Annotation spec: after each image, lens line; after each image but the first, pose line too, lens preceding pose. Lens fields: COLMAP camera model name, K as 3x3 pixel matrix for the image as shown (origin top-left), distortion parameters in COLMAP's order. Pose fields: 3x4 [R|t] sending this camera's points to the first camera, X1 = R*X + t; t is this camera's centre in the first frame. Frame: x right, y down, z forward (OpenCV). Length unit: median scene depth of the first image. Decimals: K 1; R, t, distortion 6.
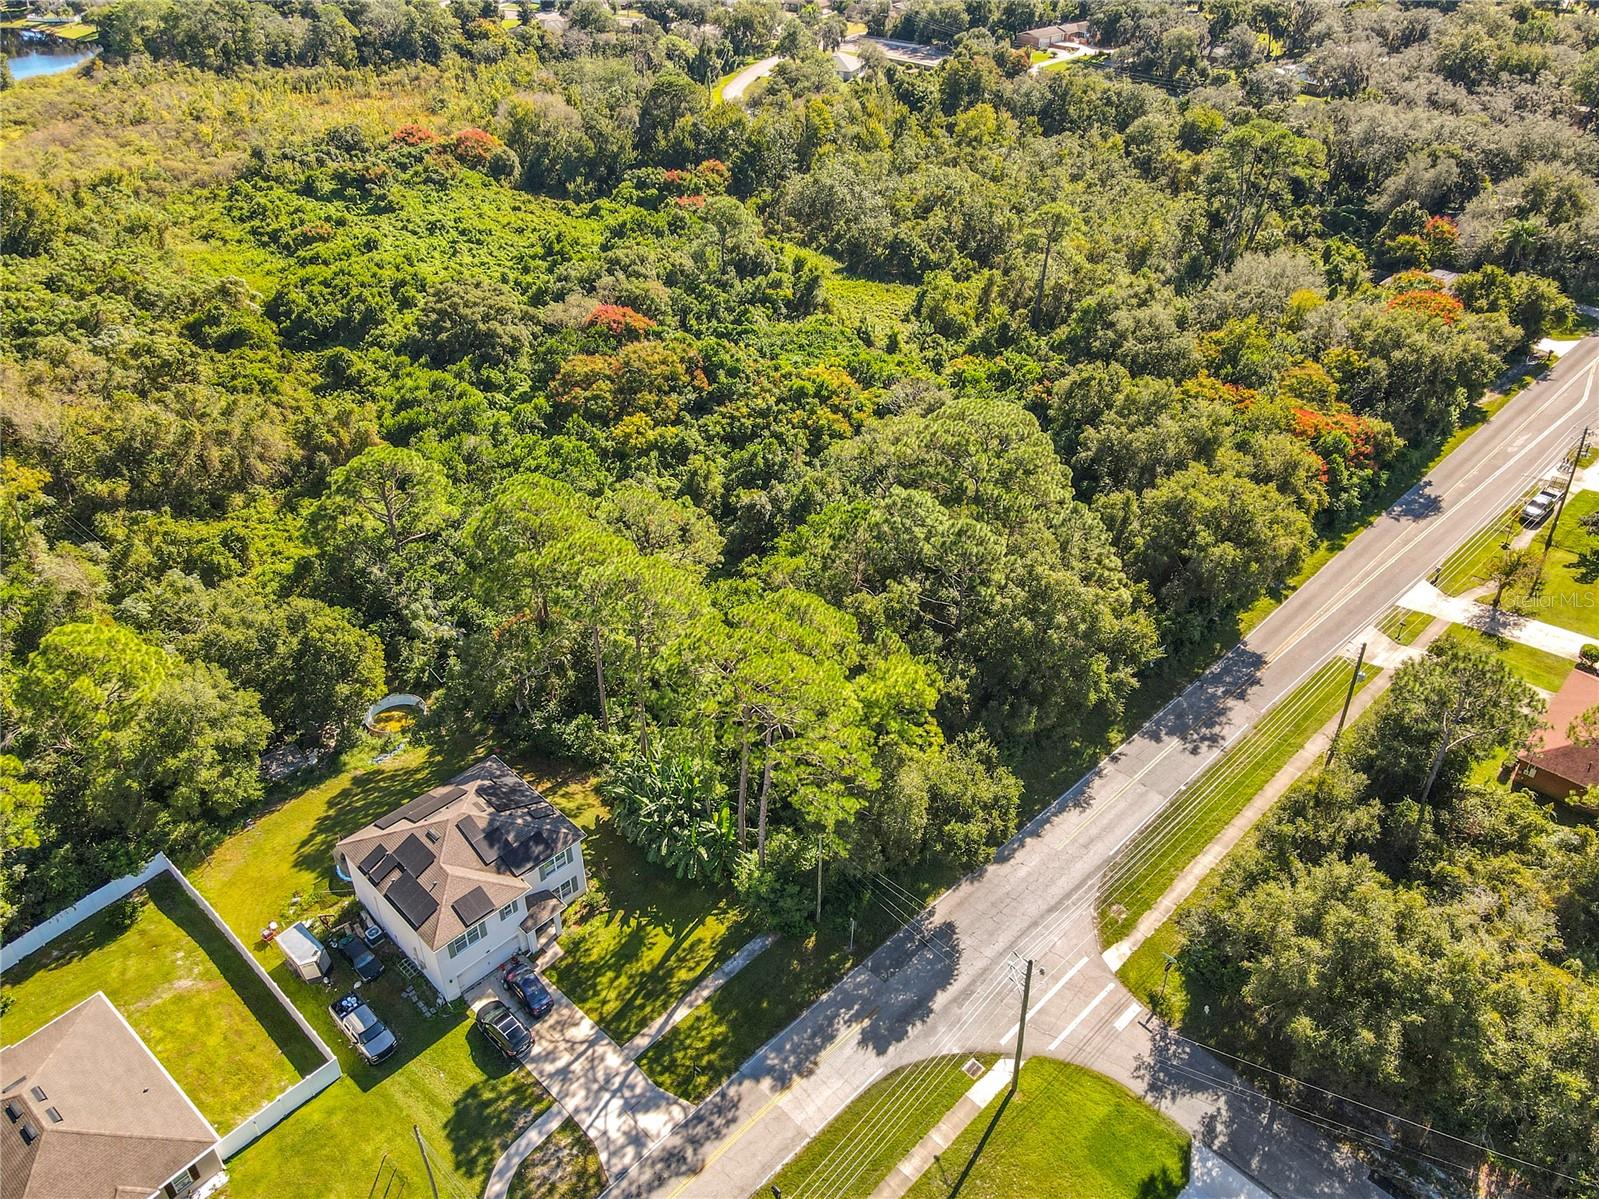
lens RADIAL K [[1220.4, 0, 813.0], [0, 1220.4, 524.3], [0, 0, 1]] dist [0.028886, 0.003198]
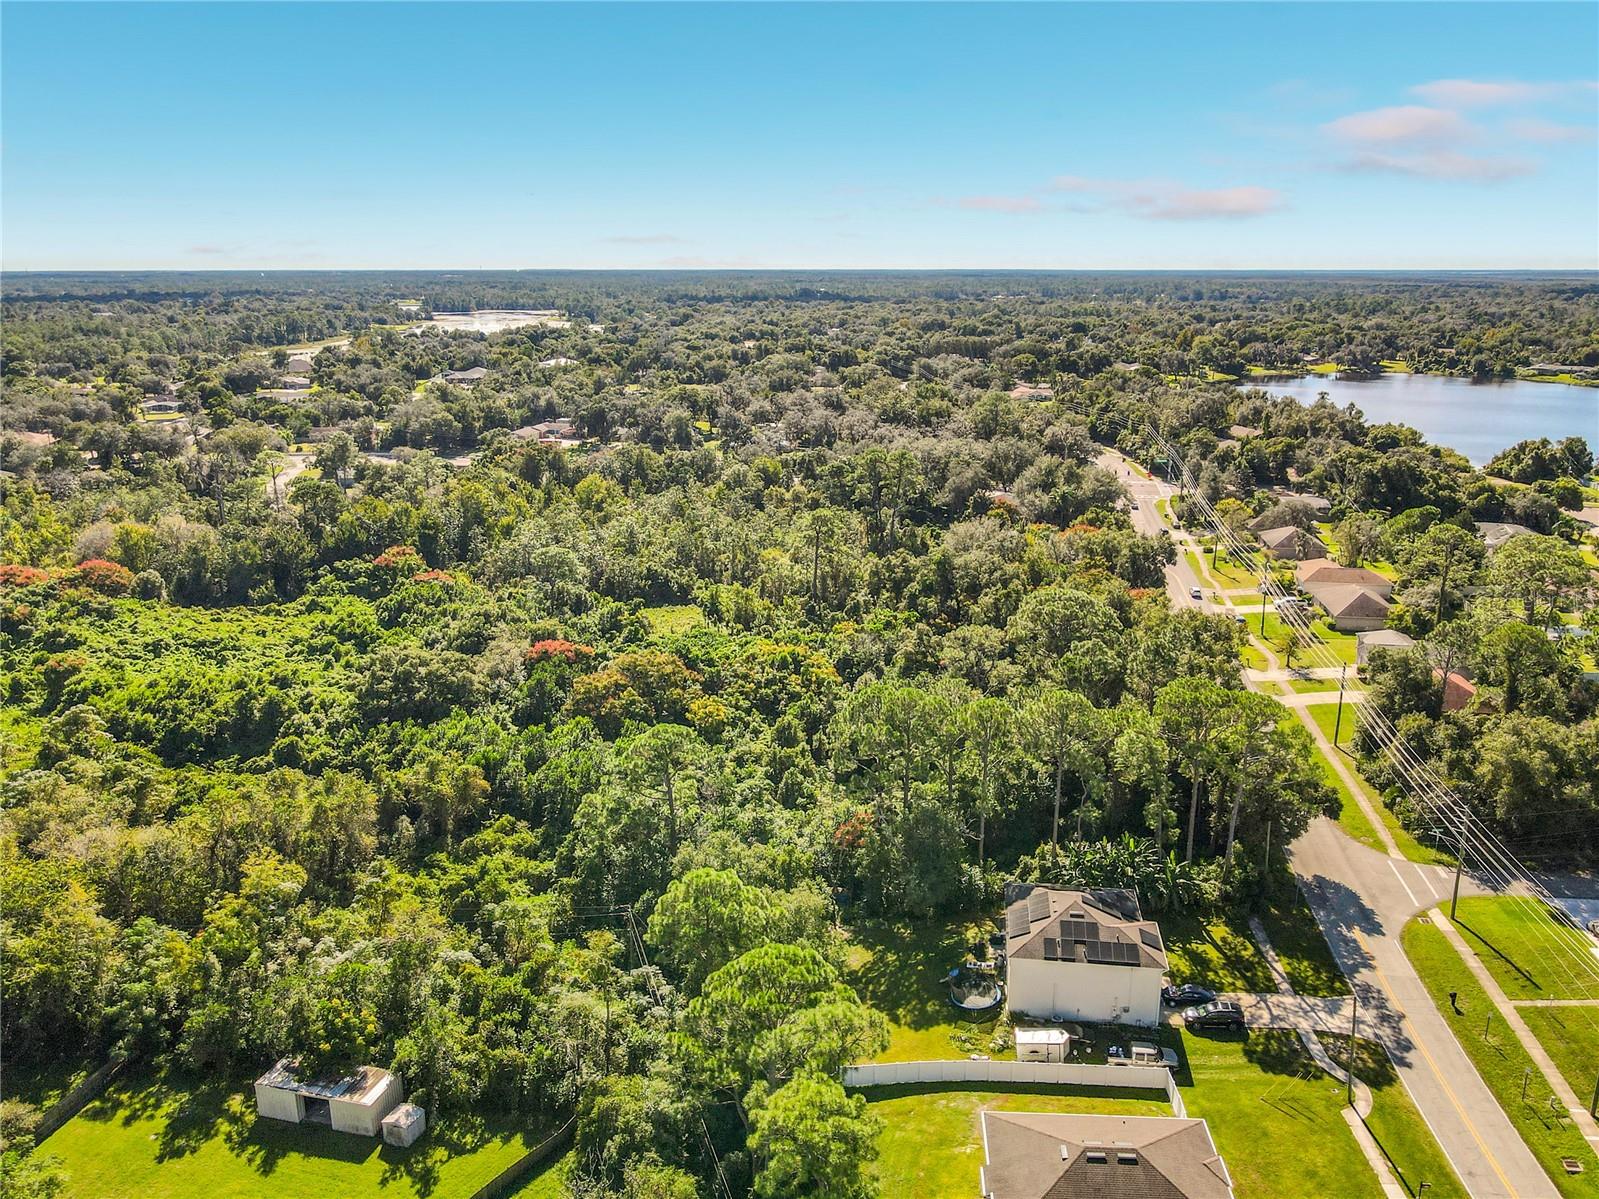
lens RADIAL K [[1219.3, 0, 812.5], [0, 1219.3, 561.6], [0, 0, 1]] dist [-0.029275, 0.064670]
pose [[0.797133, -0.145851, 0.585923, -0.784312], [0.313376, 0.929394, -0.194991, 0.049190], [-0.516114, 0.339048, 0.786558, 0.026741]]
